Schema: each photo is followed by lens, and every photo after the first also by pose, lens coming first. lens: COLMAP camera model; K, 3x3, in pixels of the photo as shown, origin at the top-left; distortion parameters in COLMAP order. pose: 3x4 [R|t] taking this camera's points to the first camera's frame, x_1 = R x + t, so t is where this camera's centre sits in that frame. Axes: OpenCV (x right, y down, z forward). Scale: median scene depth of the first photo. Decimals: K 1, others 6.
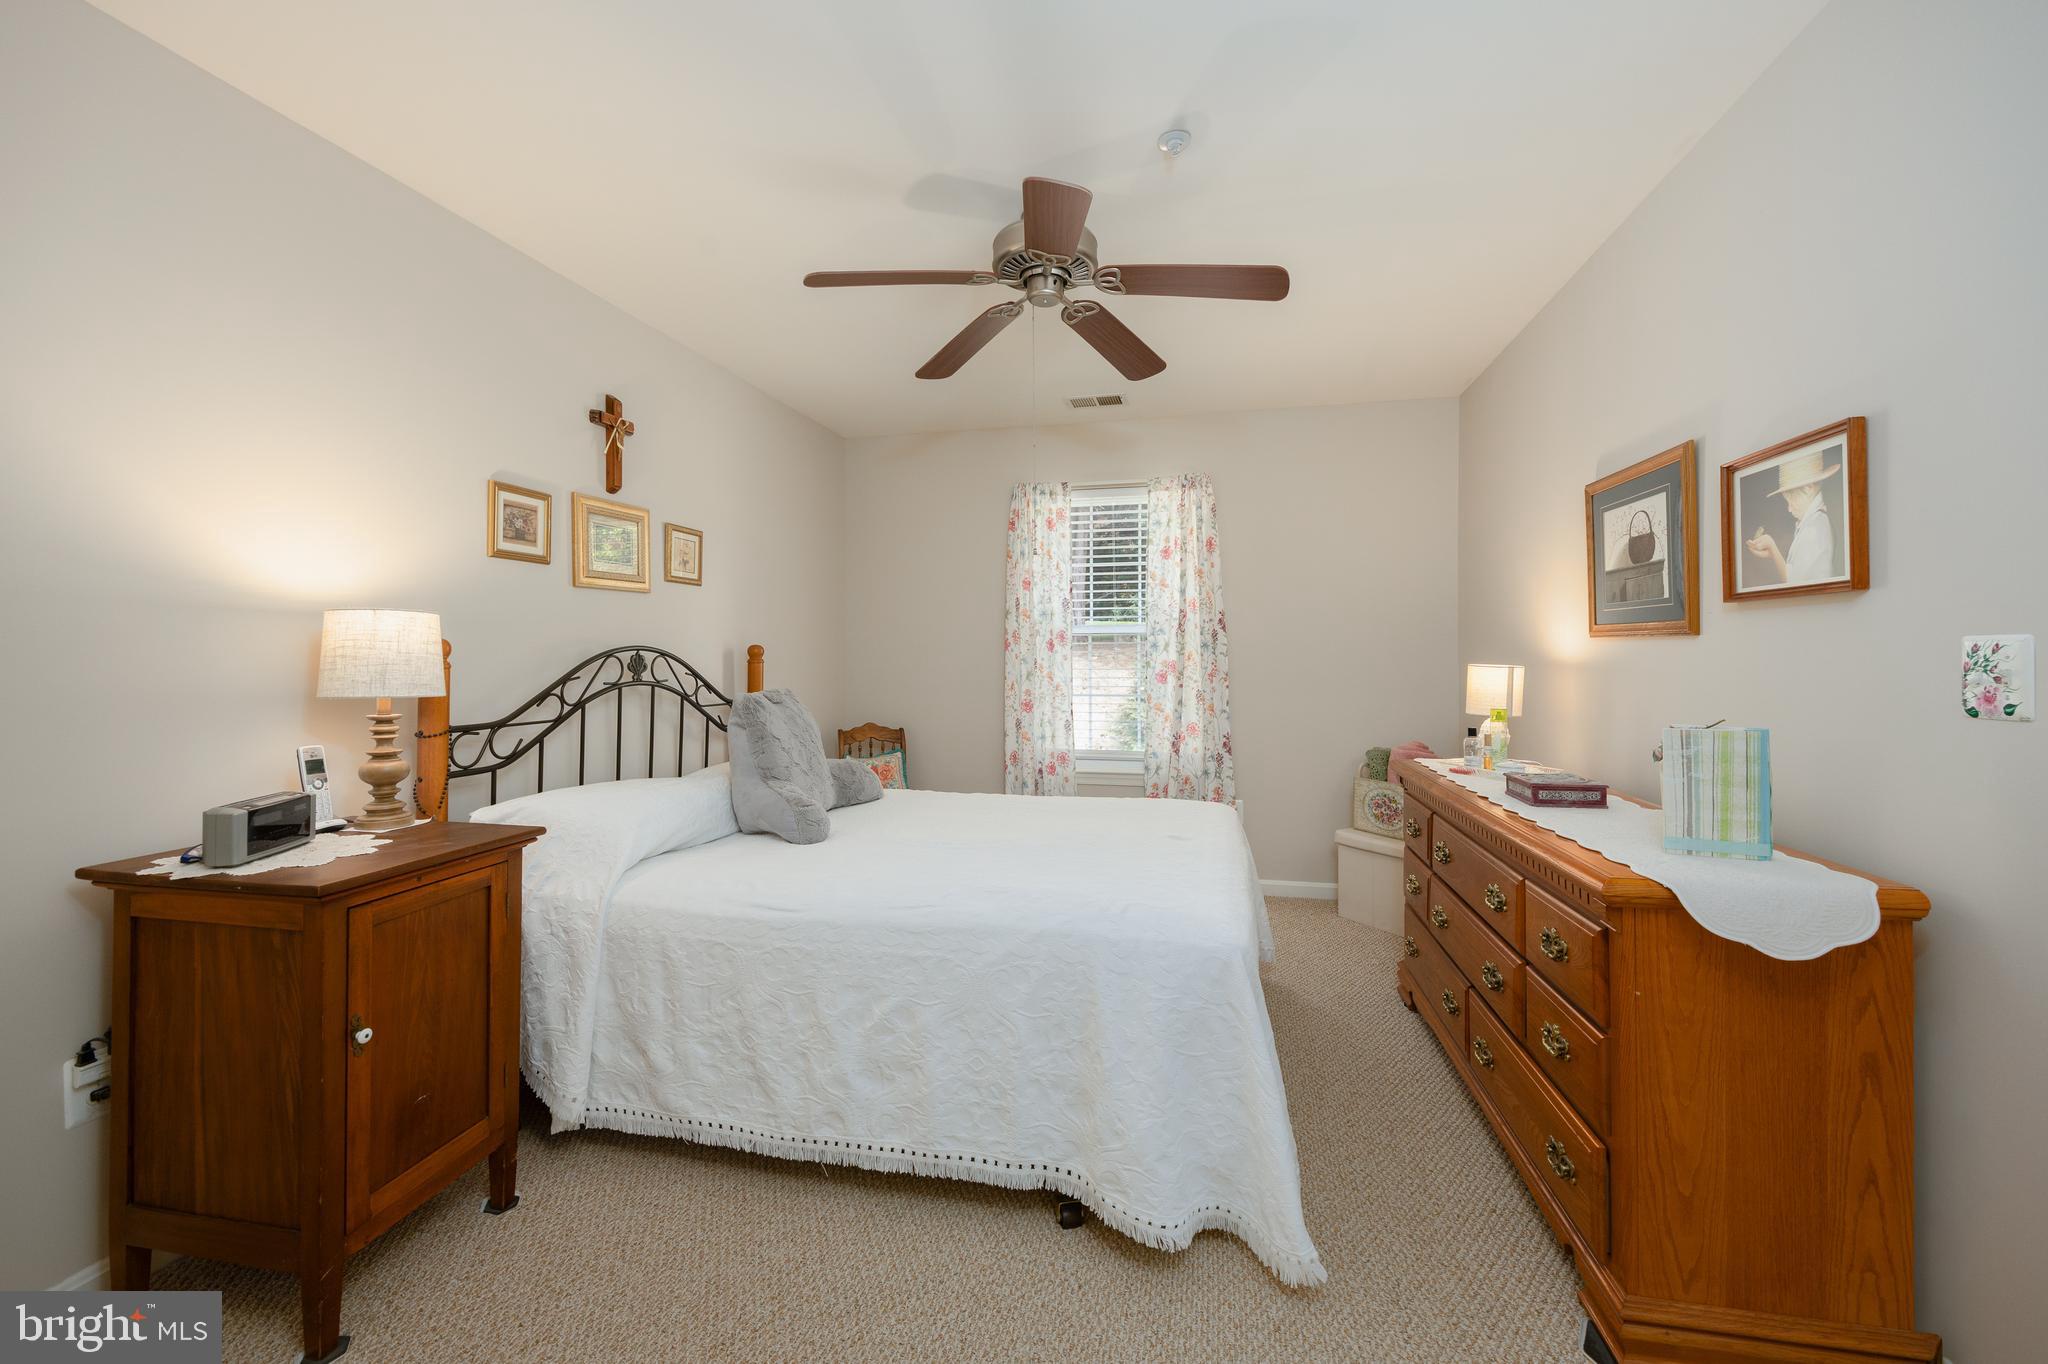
lens RADIAL K [[825.0, 0, 1016.7], [0, 825.0, 665.6], [0, 0, 1]] dist [-0.004682, -0.000206]
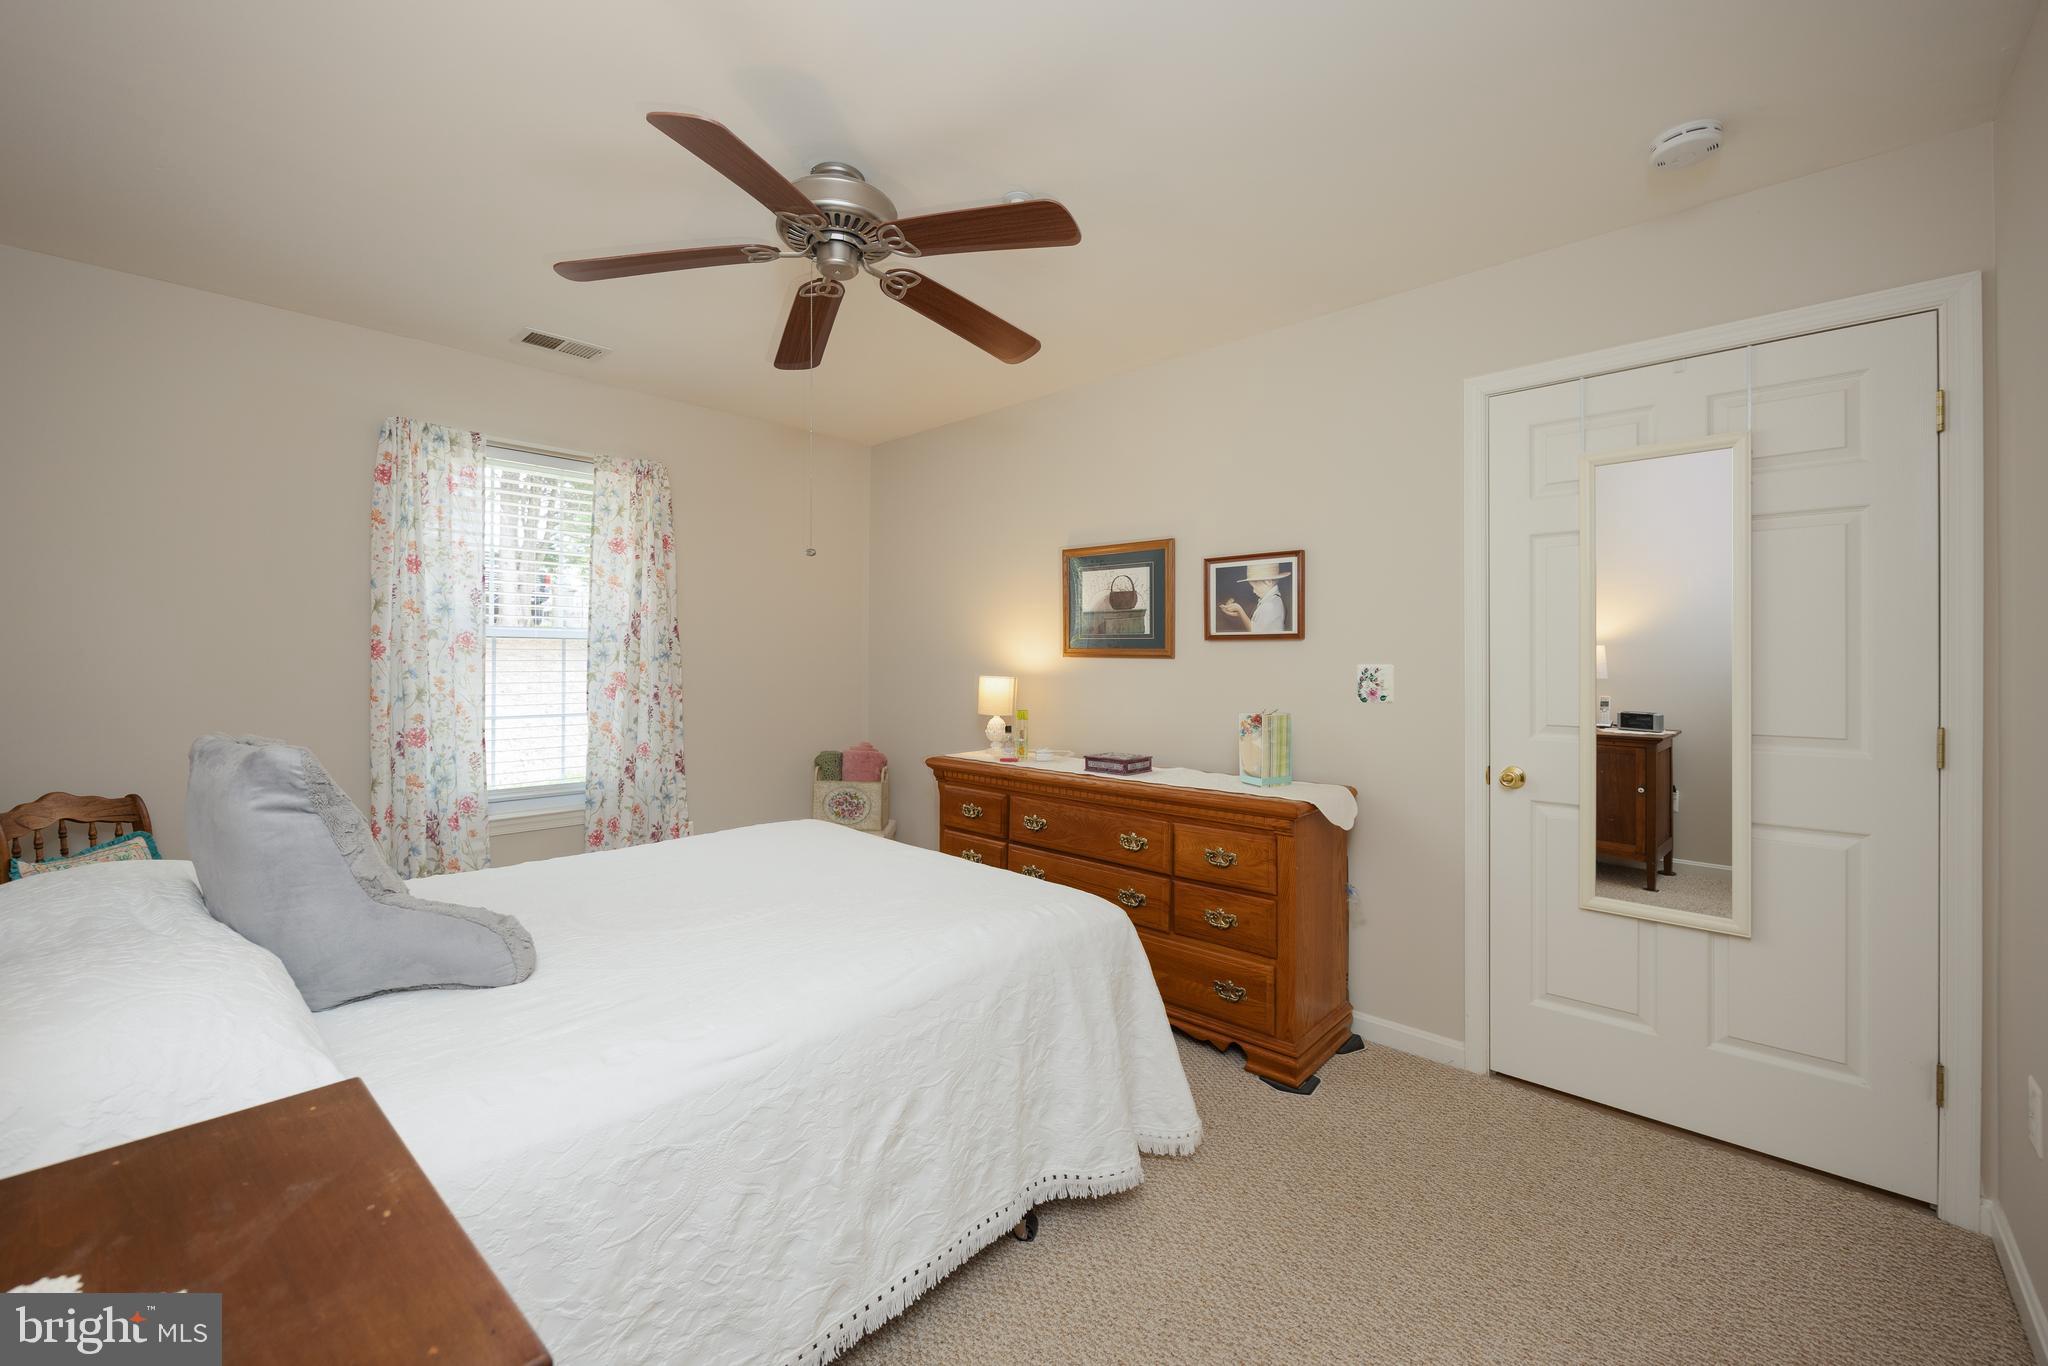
lens RADIAL K [[825.0, 0, 1017.8], [0, 825.0, 667.5], [0, 0, 1]] dist [-0.004682, -0.000206]
pose [[0.494455, -0.000771, 0.869203, -0.885216], [0.003339, 0.999994, -0.001012, -0.021973], [-0.869197, 0.003403, 0.494454, 0.545560]]
